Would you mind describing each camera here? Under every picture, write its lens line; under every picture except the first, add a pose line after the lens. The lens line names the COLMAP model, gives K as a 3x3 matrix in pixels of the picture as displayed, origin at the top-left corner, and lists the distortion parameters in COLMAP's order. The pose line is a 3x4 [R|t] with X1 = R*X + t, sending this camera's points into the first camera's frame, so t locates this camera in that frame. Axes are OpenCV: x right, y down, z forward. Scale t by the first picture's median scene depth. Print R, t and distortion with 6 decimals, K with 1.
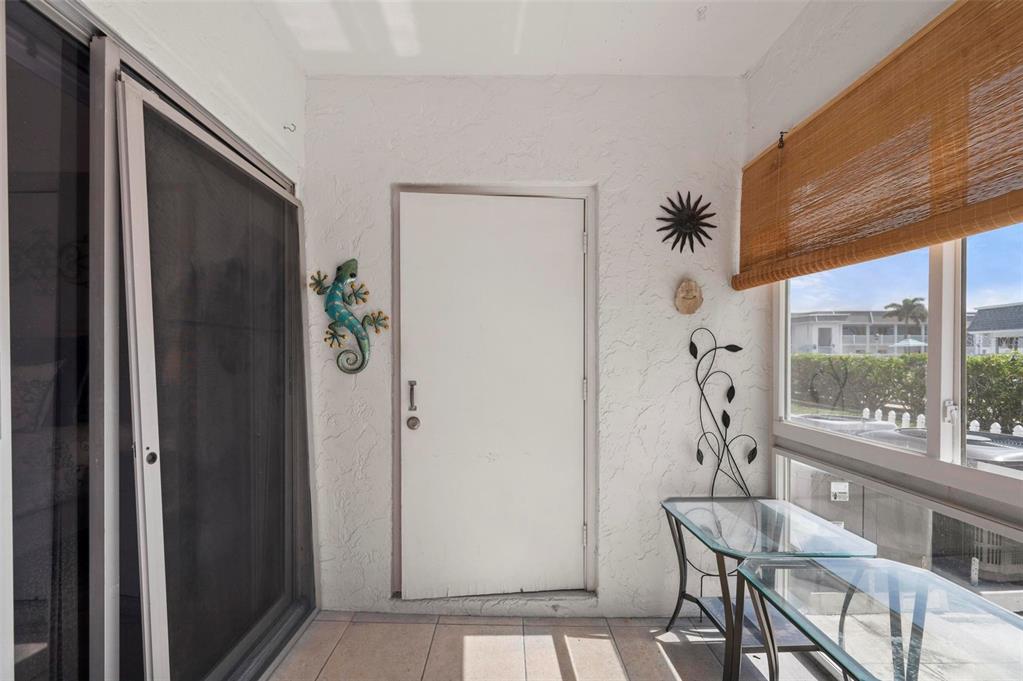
lens RADIAL K [[415.4, 0, 514.6], [0, 415.4, 363.9], [0, 0, 1]] dist [0.000550, -0.000123]
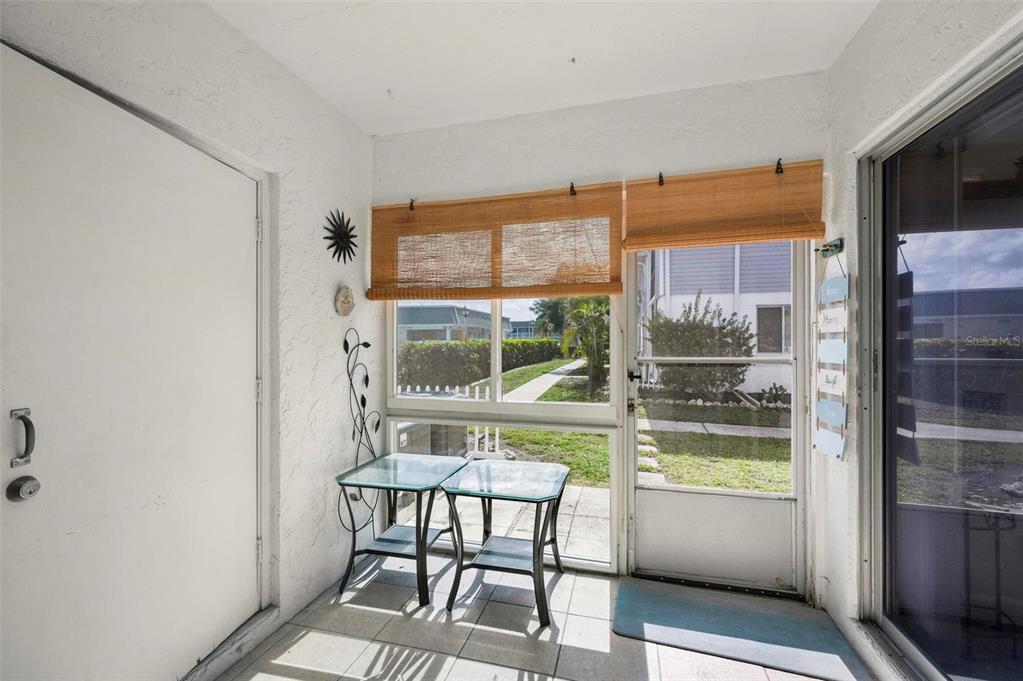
lens RADIAL K [[417.3, 0, 512.2], [0, 417.3, 343.3], [0, 0, 1]] dist [0.000073, -0.000153]
pose [[0.271337, -0.001079, 0.962484, -0.586207], [0.011352, 0.999933, -0.002080, -0.034725], [-0.962417, 0.011490, 0.271331, 0.223429]]
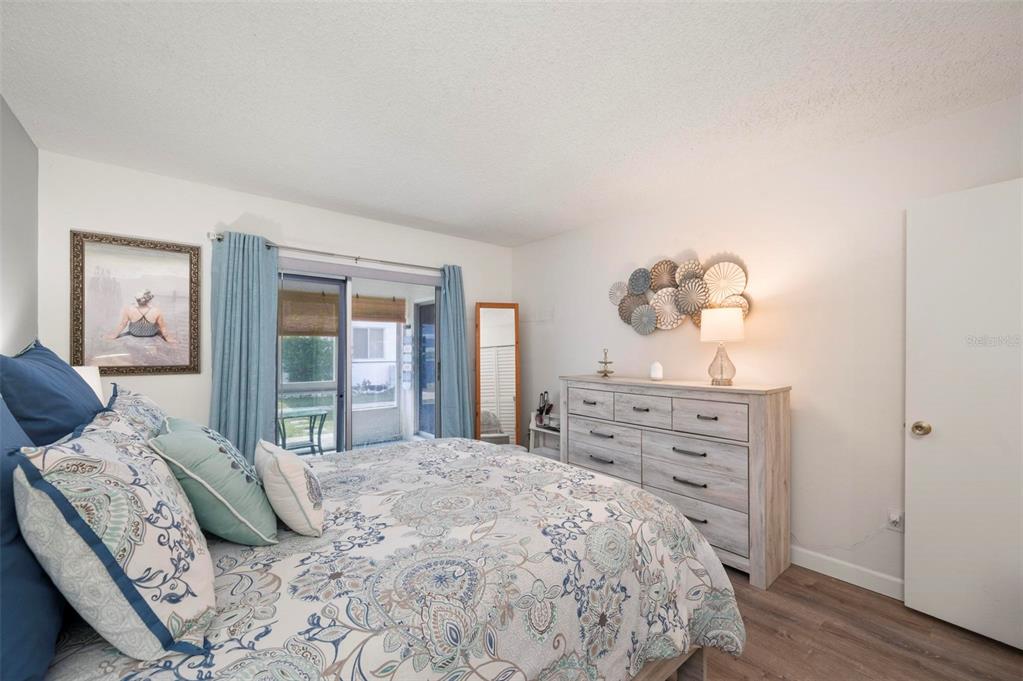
lens RADIAL K [[411.8, 0, 508.4], [0, 411.8, 349.9], [0, 0, 1]] dist [-0.000664, -0.000121]
pose [[-0.623671, 0.003644, 0.781678, -1.882580], [0.009710, 0.999948, 0.003086, -0.063826], [-0.781626, 0.009515, -0.623675, 0.874860]]
